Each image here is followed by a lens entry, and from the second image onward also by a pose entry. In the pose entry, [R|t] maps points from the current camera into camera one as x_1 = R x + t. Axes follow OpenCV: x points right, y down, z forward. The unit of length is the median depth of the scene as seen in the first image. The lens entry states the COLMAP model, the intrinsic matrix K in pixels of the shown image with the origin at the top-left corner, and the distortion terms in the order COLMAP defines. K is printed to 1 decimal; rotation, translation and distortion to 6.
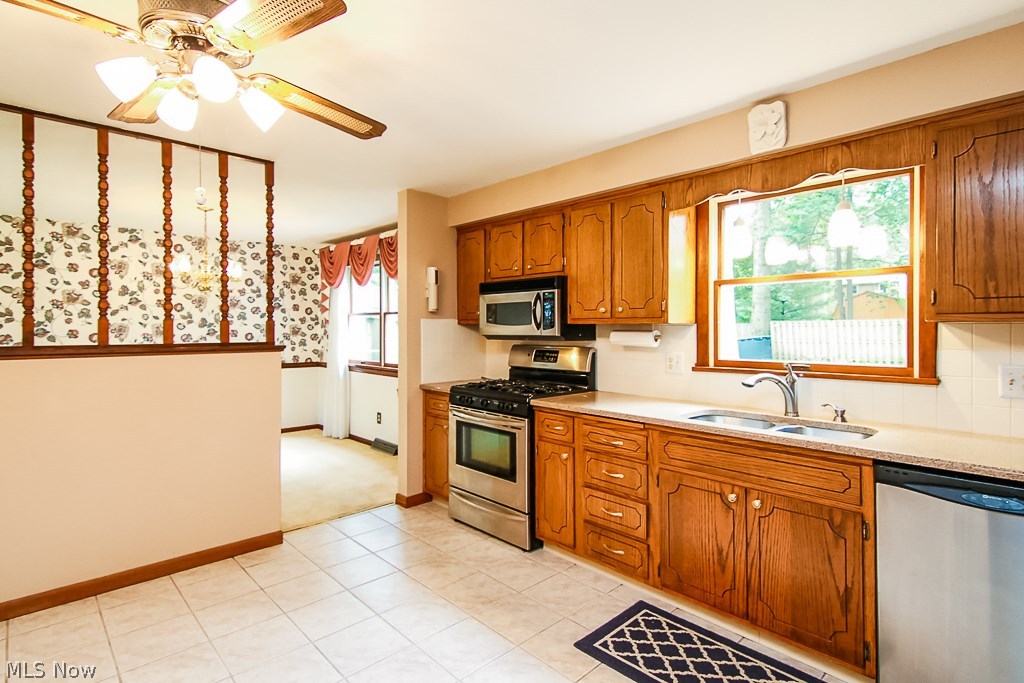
lens RADIAL K [[517.4, 0, 513.5], [0, 517.4, 335.5], [0, 0, 1]] dist [0.013485, -0.002260]
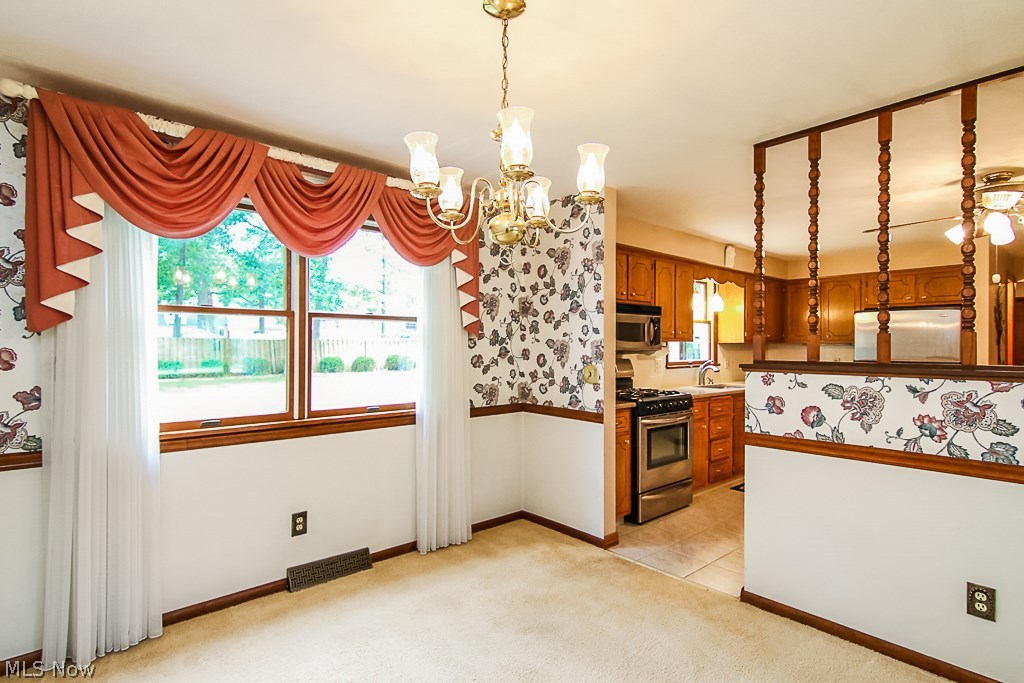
lens RADIAL K [[517.4, 0, 508.7], [0, 517.4, 344.7], [0, 0, 1]] dist [0.013485, -0.002260]
pose [[0.031422, -0.004619, 0.999496, -1.196493], [0.007698, 0.999961, 0.004379, -0.020723], [-0.999477, 0.007556, 0.031456, 1.246386]]
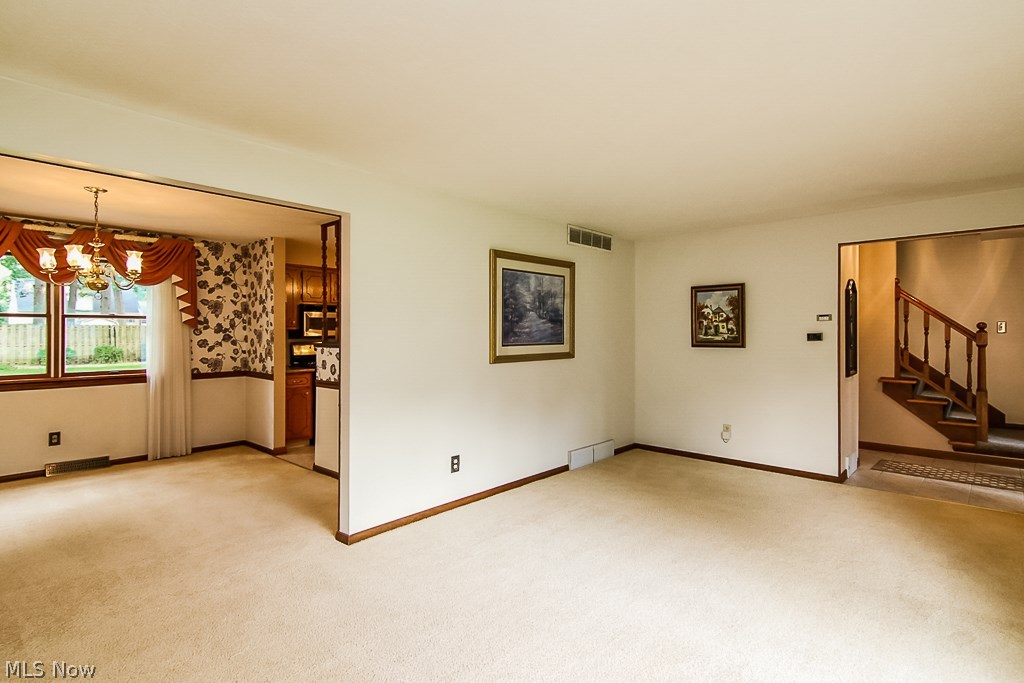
lens RADIAL K [[517.4, 0, 504.9], [0, 517.4, 330.7], [0, 0, 1]] dist [0.013485, -0.002260]
pose [[-0.085412, -0.006056, 0.996327, -1.868737], [0.010465, 0.999921, 0.006975, -0.024962], [-0.996291, 0.011022, -0.085342, 0.537050]]
